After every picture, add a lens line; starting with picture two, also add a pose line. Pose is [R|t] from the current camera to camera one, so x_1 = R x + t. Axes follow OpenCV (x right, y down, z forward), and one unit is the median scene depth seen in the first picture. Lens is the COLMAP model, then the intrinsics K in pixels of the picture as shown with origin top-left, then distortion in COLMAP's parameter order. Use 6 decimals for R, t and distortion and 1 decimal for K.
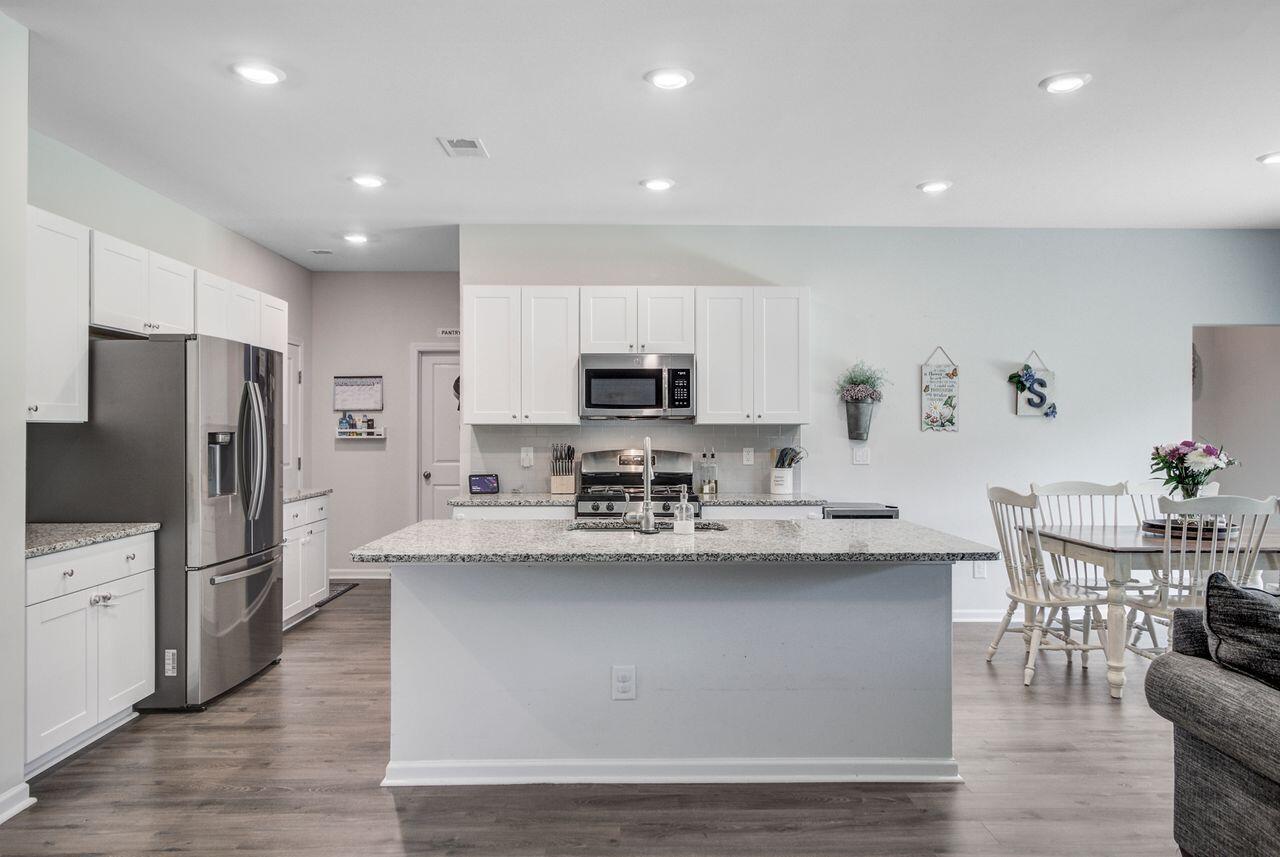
lens RADIAL K [[751.4, 0, 640.0], [0, 751.4, 428.5], [0, 0, 1]] dist [0.001781, 0.000751]
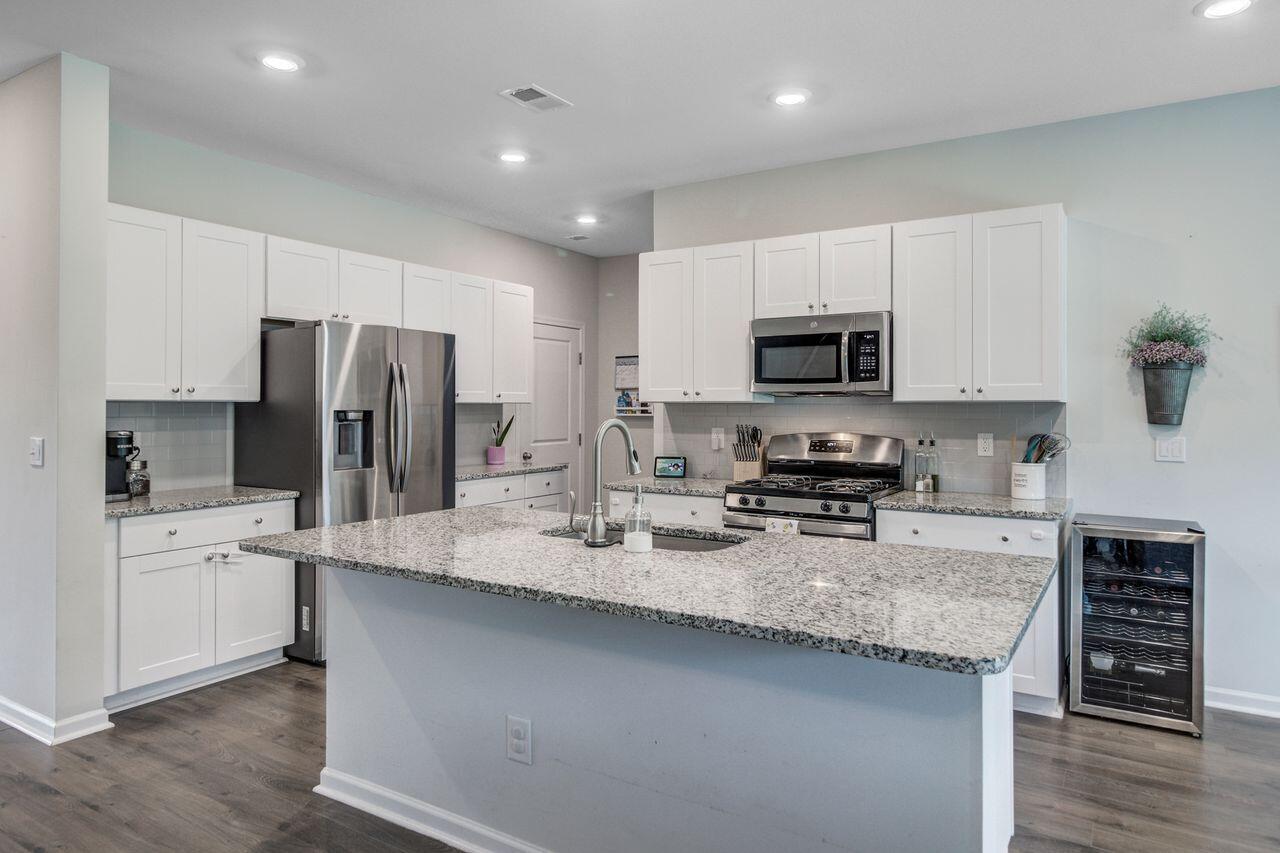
lens RADIAL K [[740.9, 0, 653.2], [0, 740.9, 406.3], [0, 0, 1]] dist [0.000309, -0.000482]
pose [[0.861401, 0.001091, -0.507924, 0.251918], [-0.001179, 0.999999, 0.000148, -0.000874], [0.507924, 0.000472, 0.861402, 0.219997]]
